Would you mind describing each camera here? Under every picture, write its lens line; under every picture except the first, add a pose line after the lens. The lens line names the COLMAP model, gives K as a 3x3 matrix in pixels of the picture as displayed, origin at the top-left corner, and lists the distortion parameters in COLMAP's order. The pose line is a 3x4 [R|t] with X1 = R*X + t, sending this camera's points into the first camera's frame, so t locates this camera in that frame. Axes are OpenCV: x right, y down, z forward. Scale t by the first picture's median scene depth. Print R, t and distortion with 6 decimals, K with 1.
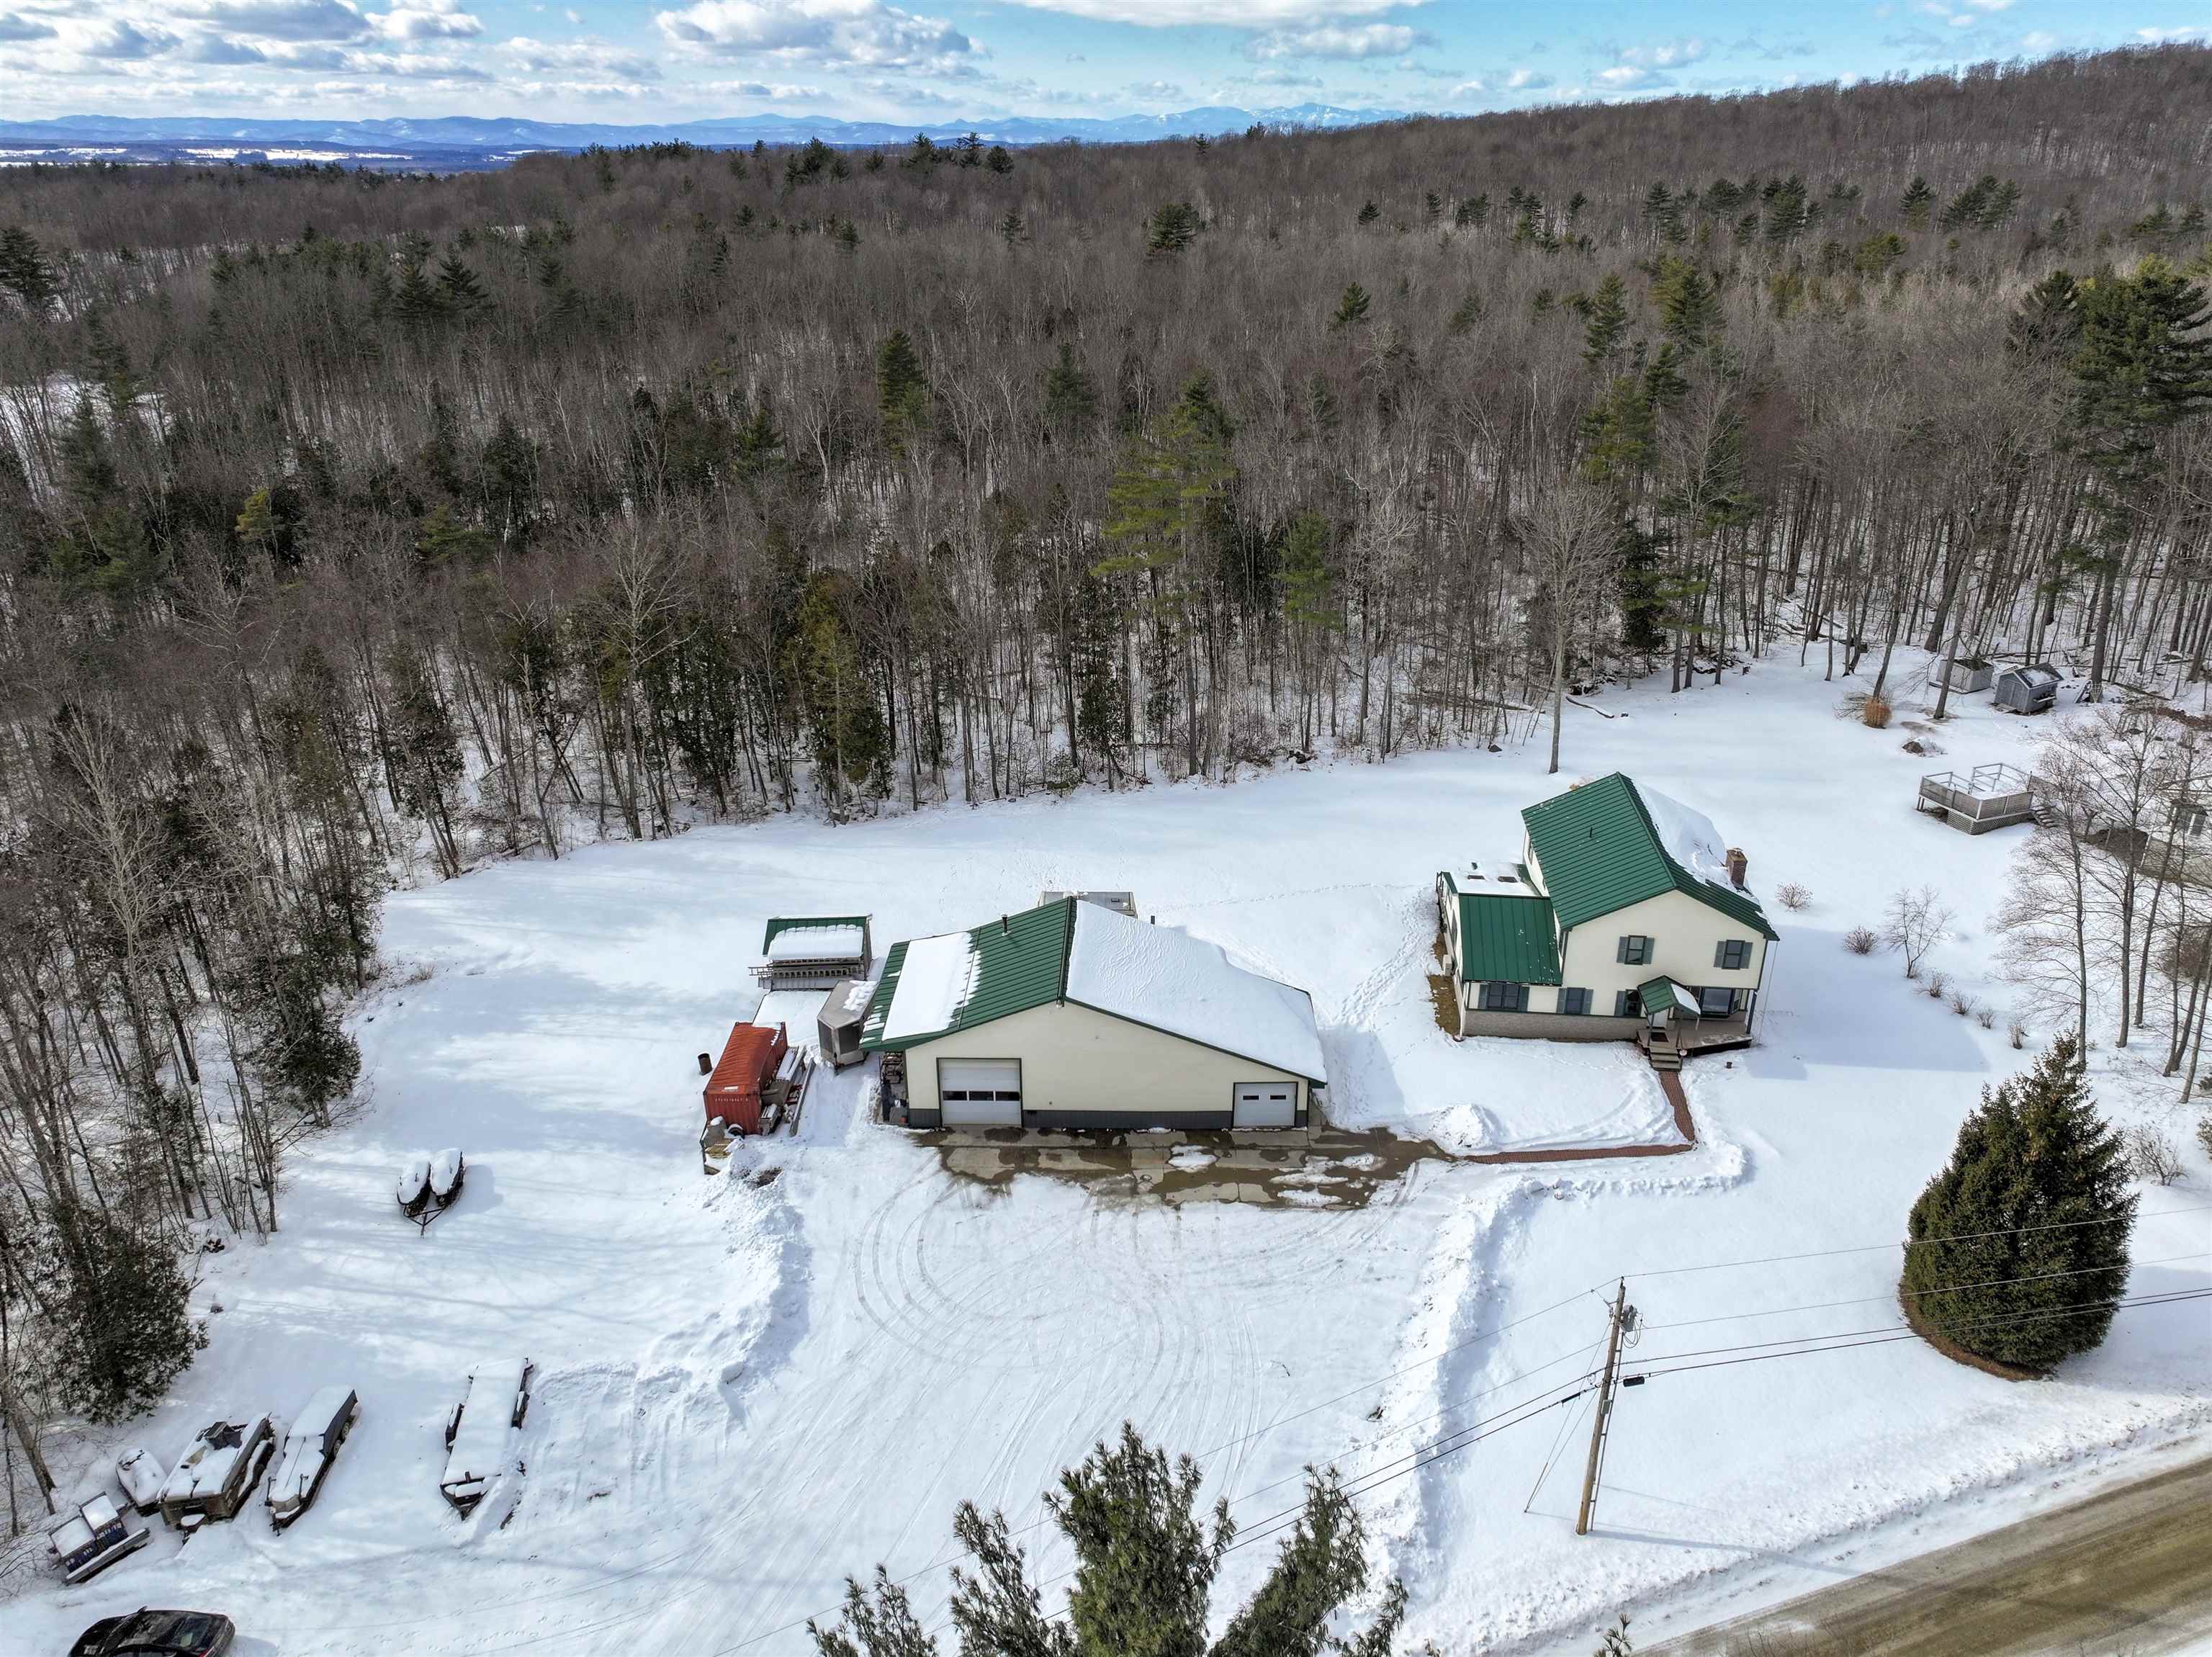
lens RADIAL K [[1540.9, 0, 1106.0], [0, 1540.9, 828.5], [0, 0, 1]] dist [0.010345, 0.001972]
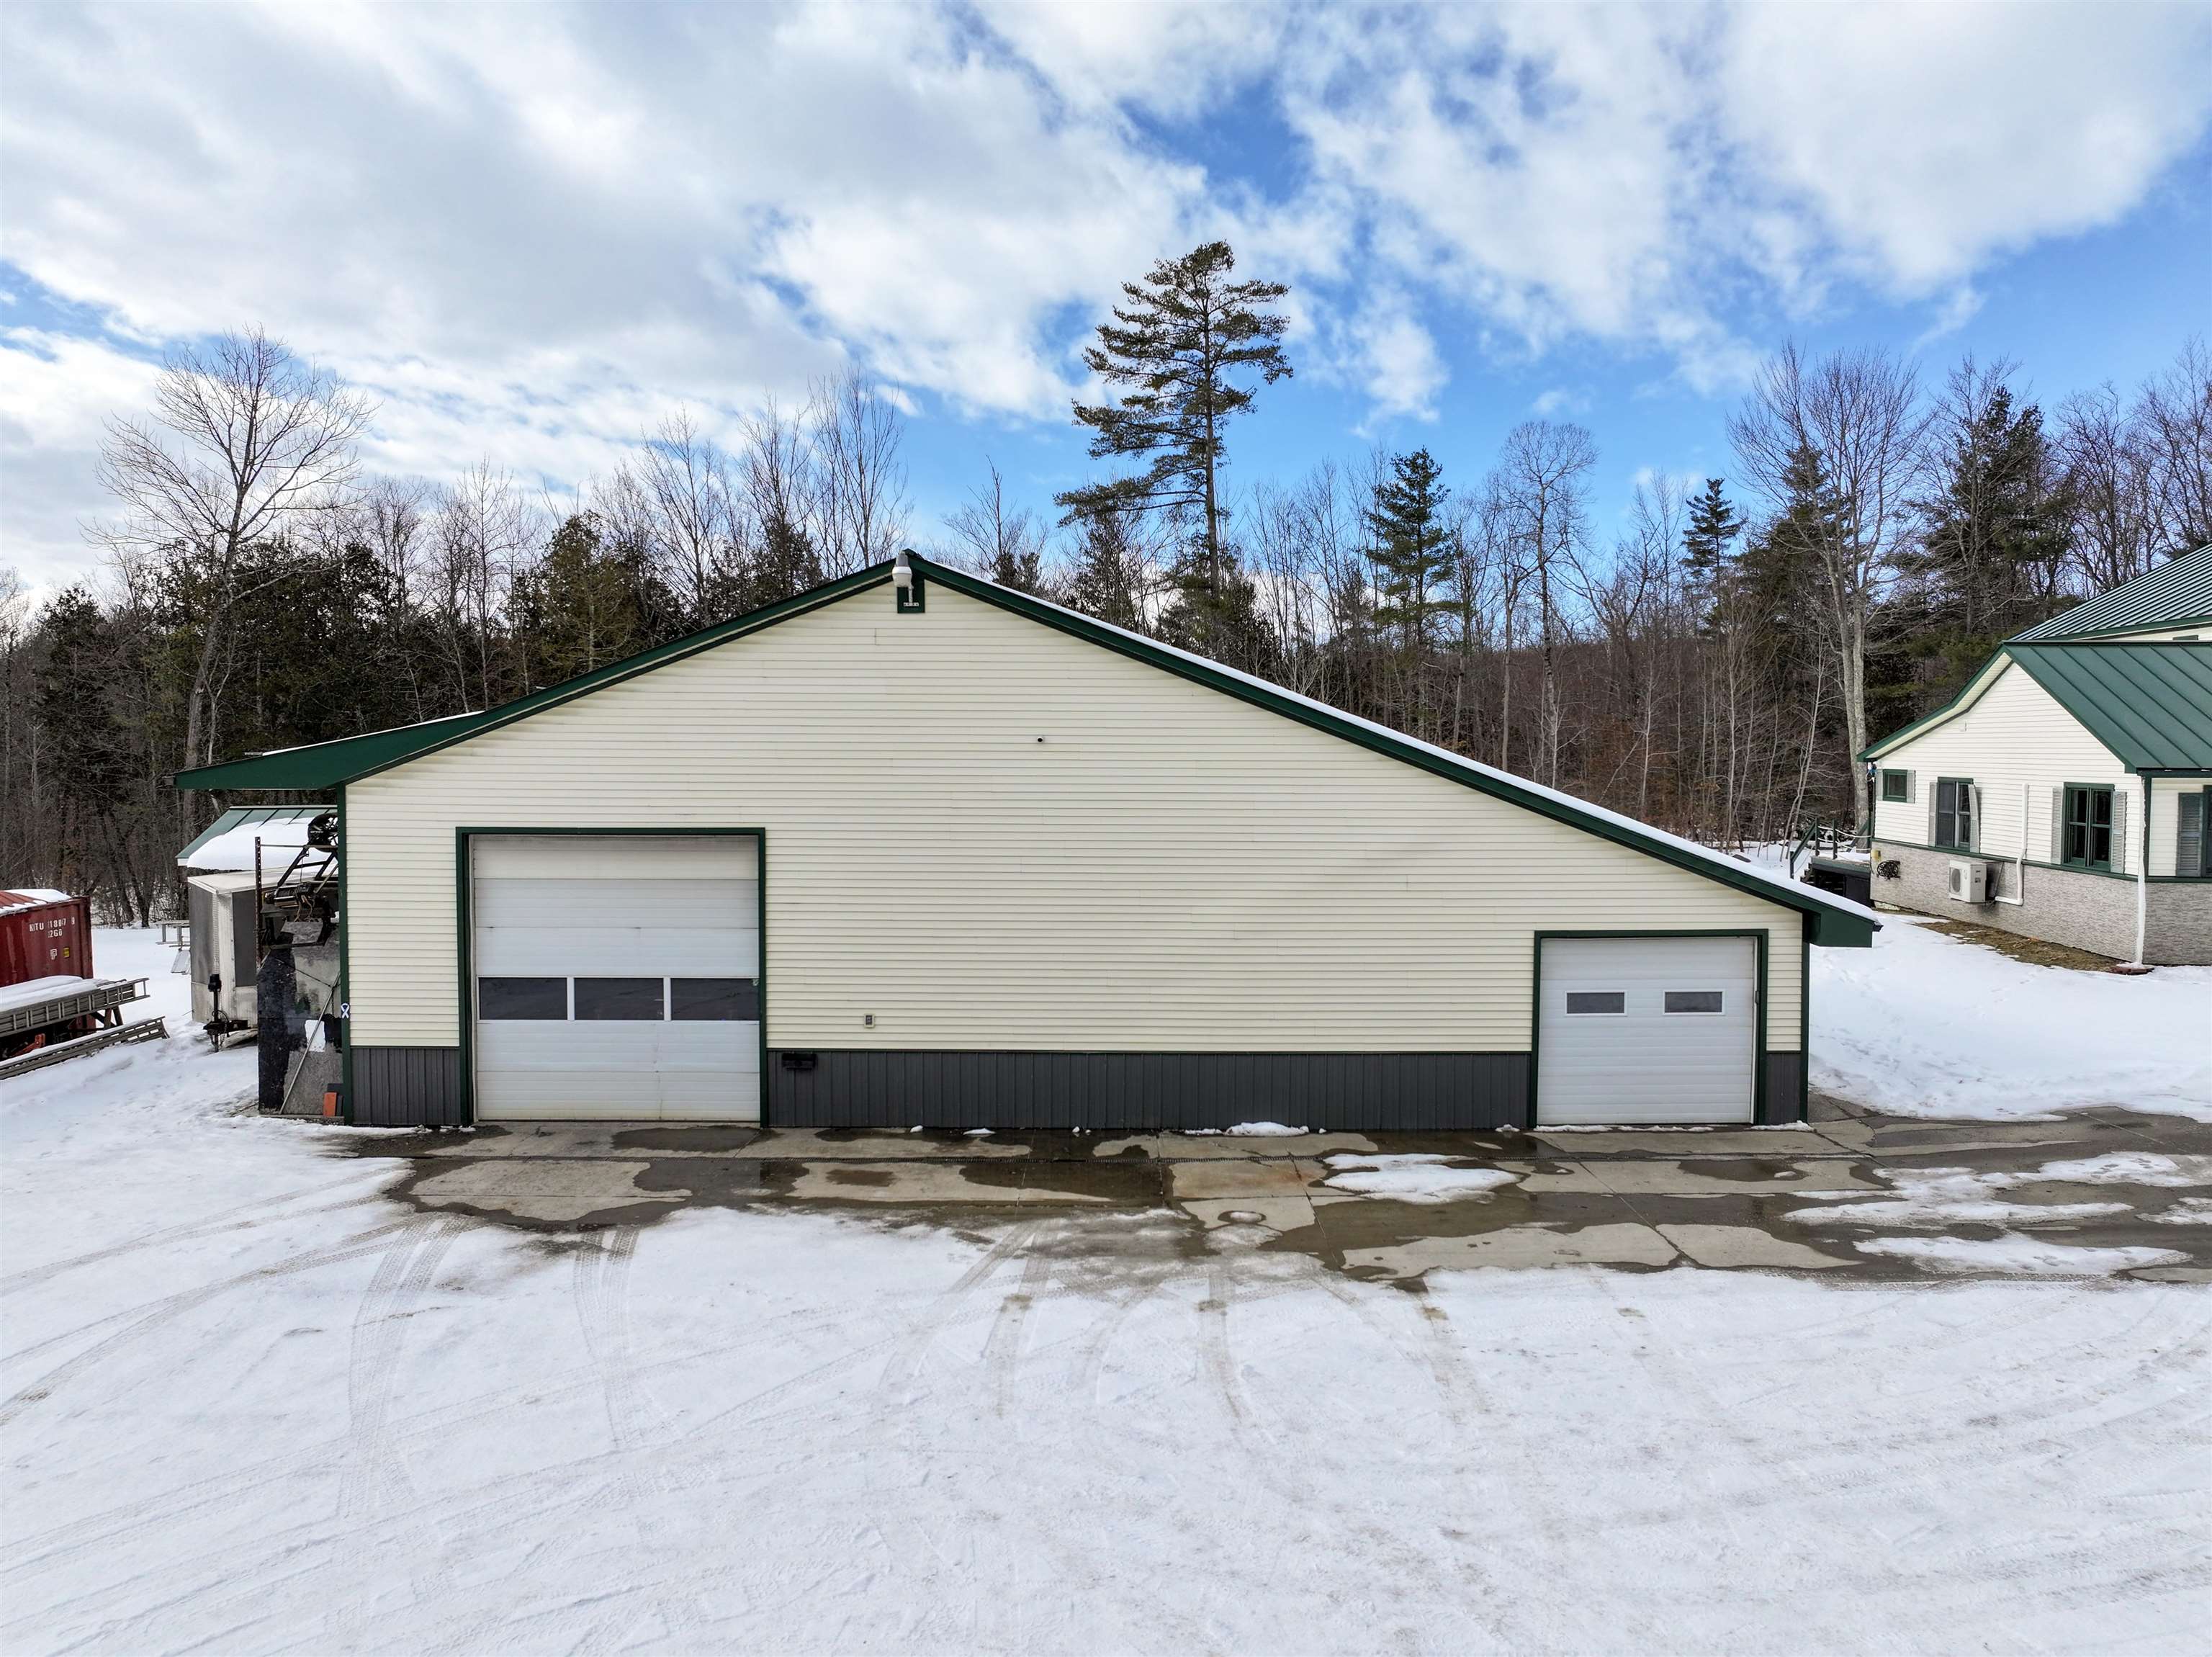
lens RADIAL K [[1540.9, 0, 1106.0], [0, 1540.9, 828.5], [0, 0, 1]] dist [0.010345, 0.001972]
pose [[0.999806, 0.007863, 0.018064, 0.000936], [-0.000801, 0.932362, -0.361525, 0.240928], [-0.019685, 0.361440, 0.932188, 0.718011]]
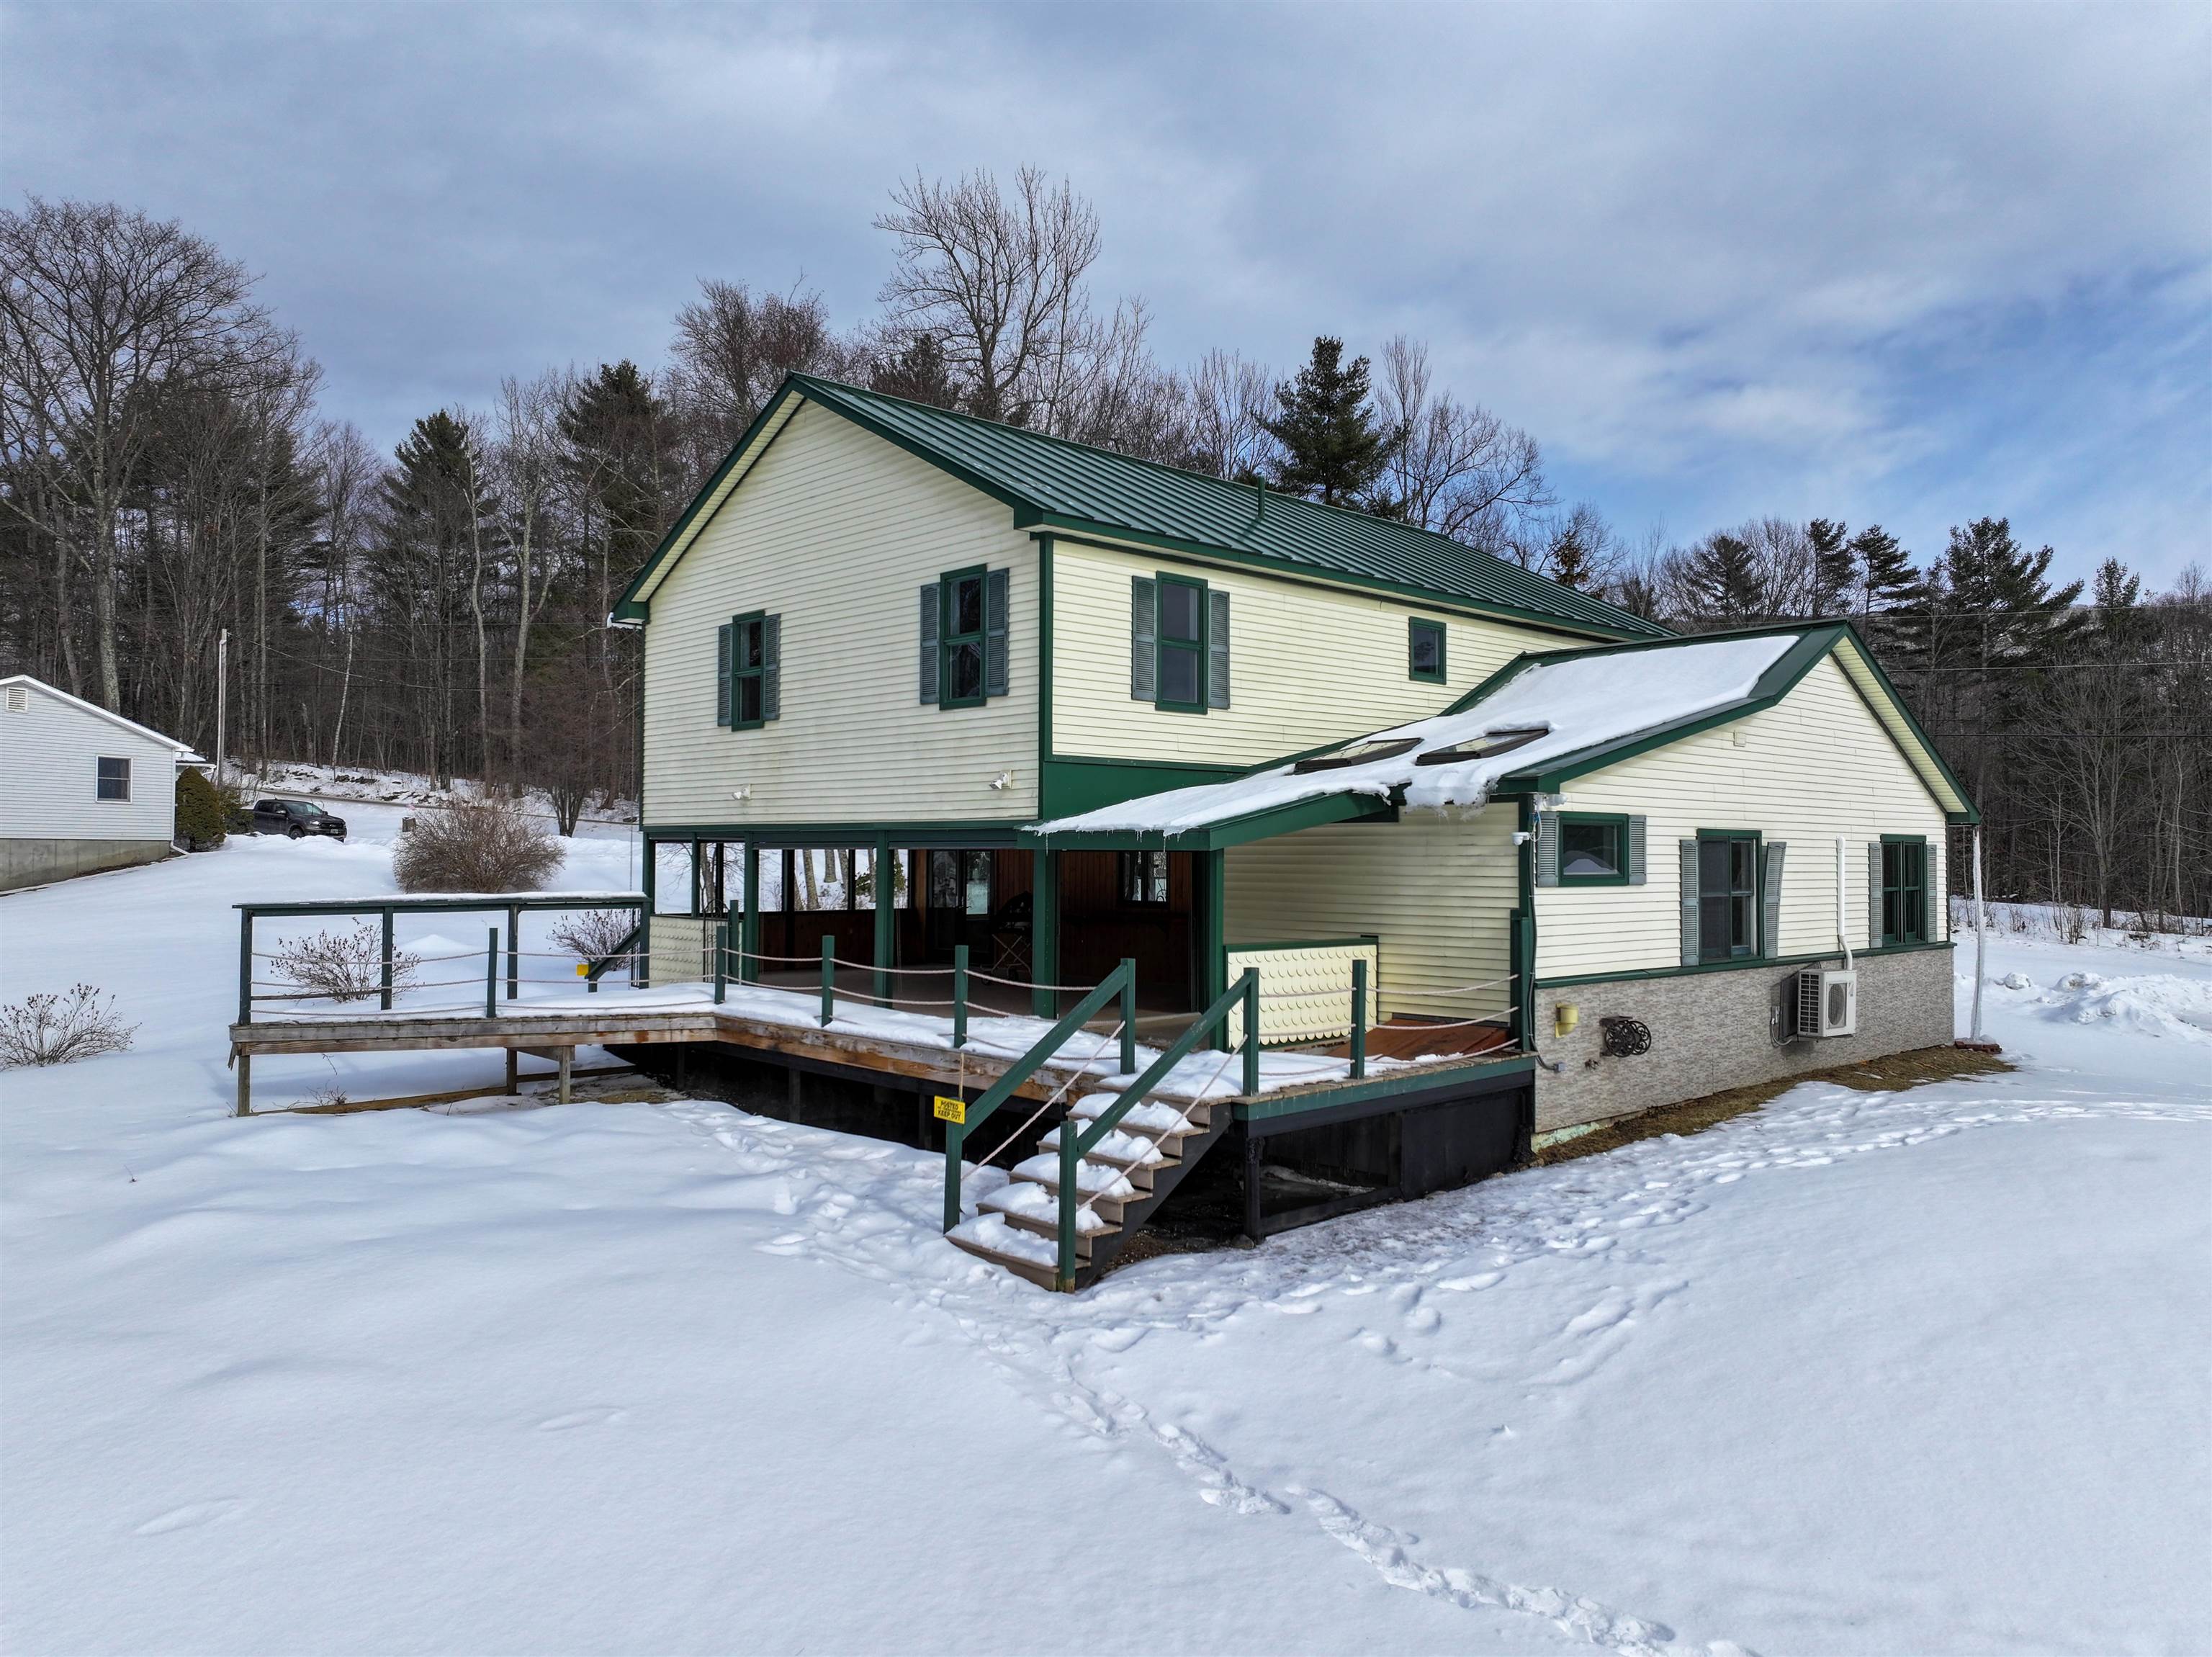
lens RADIAL K [[1552.9, 0, 1106.0], [0, 1552.9, 828.5], [0, 0, 1]] dist [0.007130, 0.002928]
pose [[-0.764032, 0.016114, 0.644977, 0.171630], [0.267474, 0.917643, 0.293920, -0.033633], [-0.587122, 0.397079, -0.705419, 1.355993]]
